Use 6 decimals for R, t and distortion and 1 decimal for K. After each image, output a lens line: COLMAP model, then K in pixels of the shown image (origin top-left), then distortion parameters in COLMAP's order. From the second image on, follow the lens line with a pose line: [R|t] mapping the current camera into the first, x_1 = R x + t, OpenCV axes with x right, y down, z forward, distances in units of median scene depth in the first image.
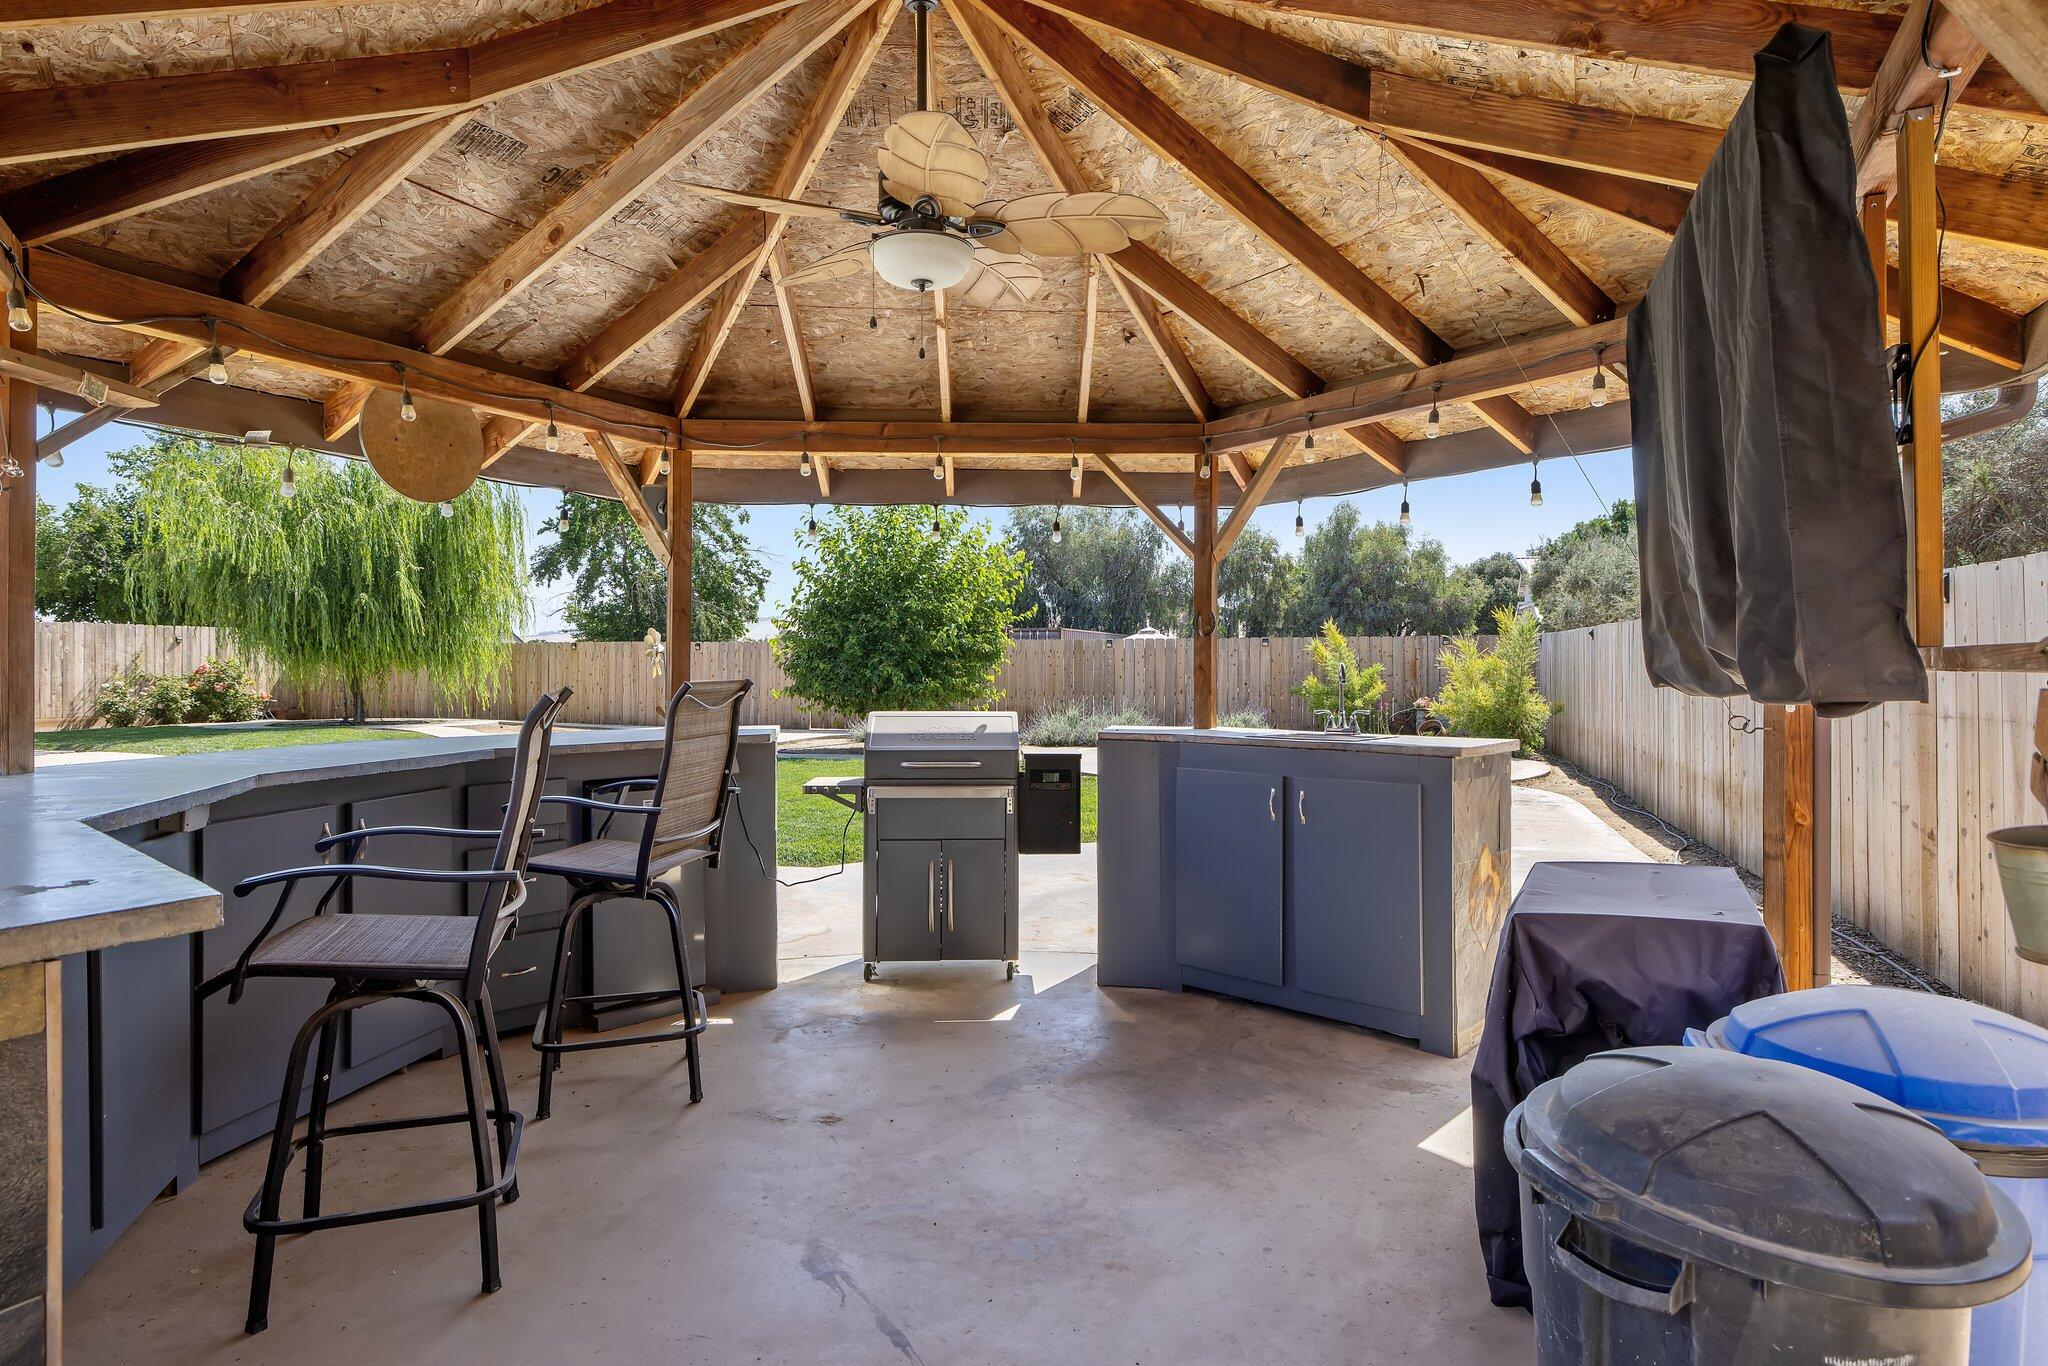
lens RADIAL K [[1156.8, 0, 1024.0], [0, 1156.8, 683.0], [0, 0, 1]] dist [-0.001382, -0.000165]
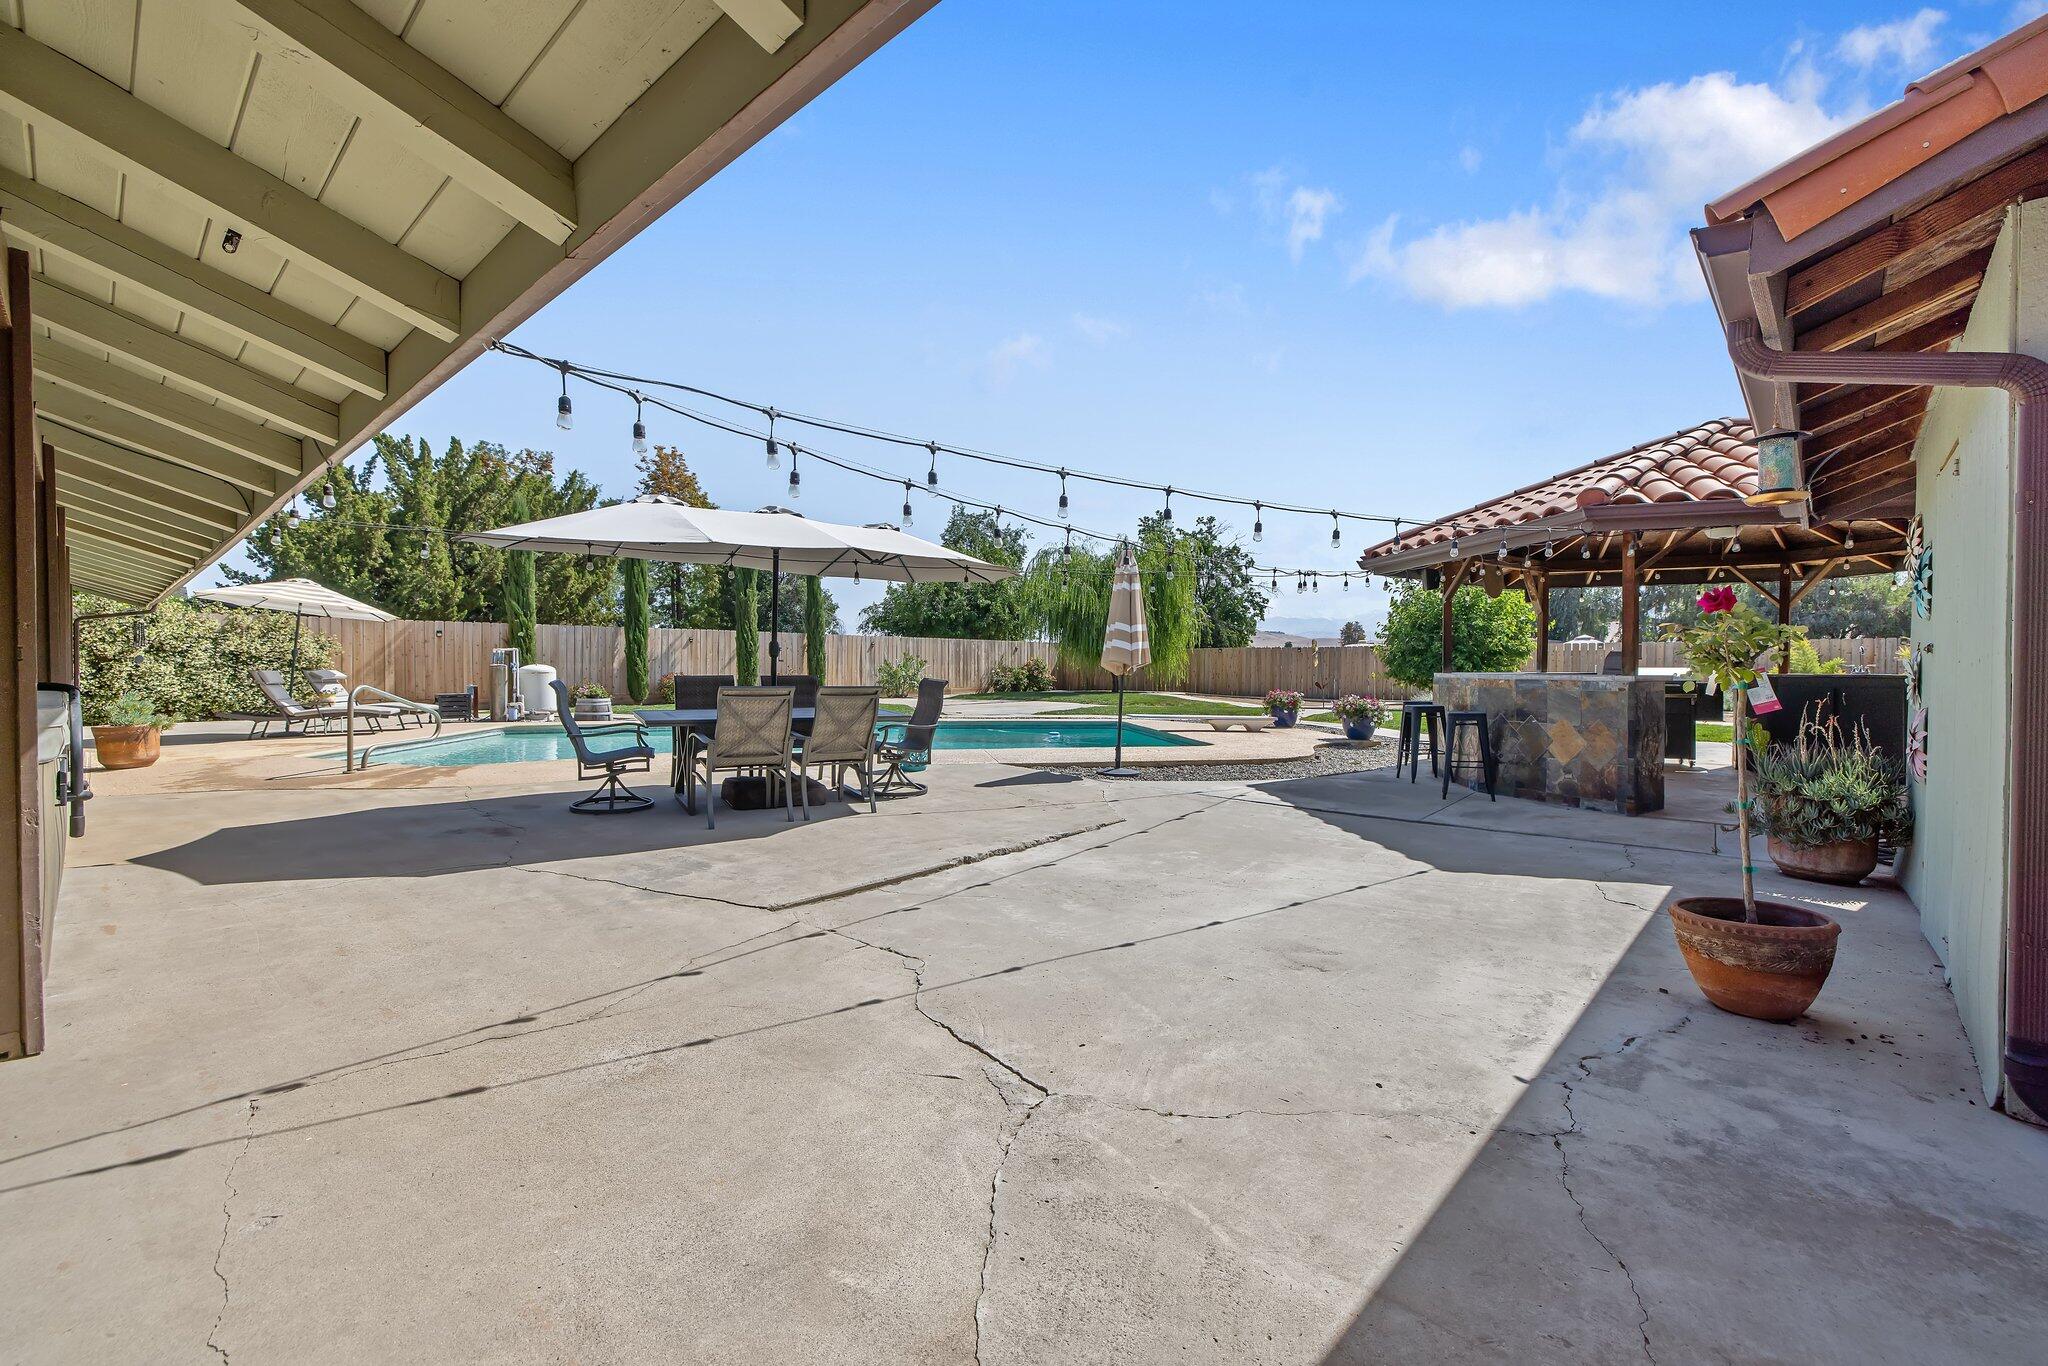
lens RADIAL K [[856.9, 0, 1025.8], [0, 856.9, 668.8], [0, 0, 1]] dist [0.003819, 0.000094]
pose [[0.904760, 0.003027, -0.425910, -0.114493], [-0.008621, 0.999900, -0.011208, 0.013291], [0.425834, 0.013813, 0.904696, -0.292032]]
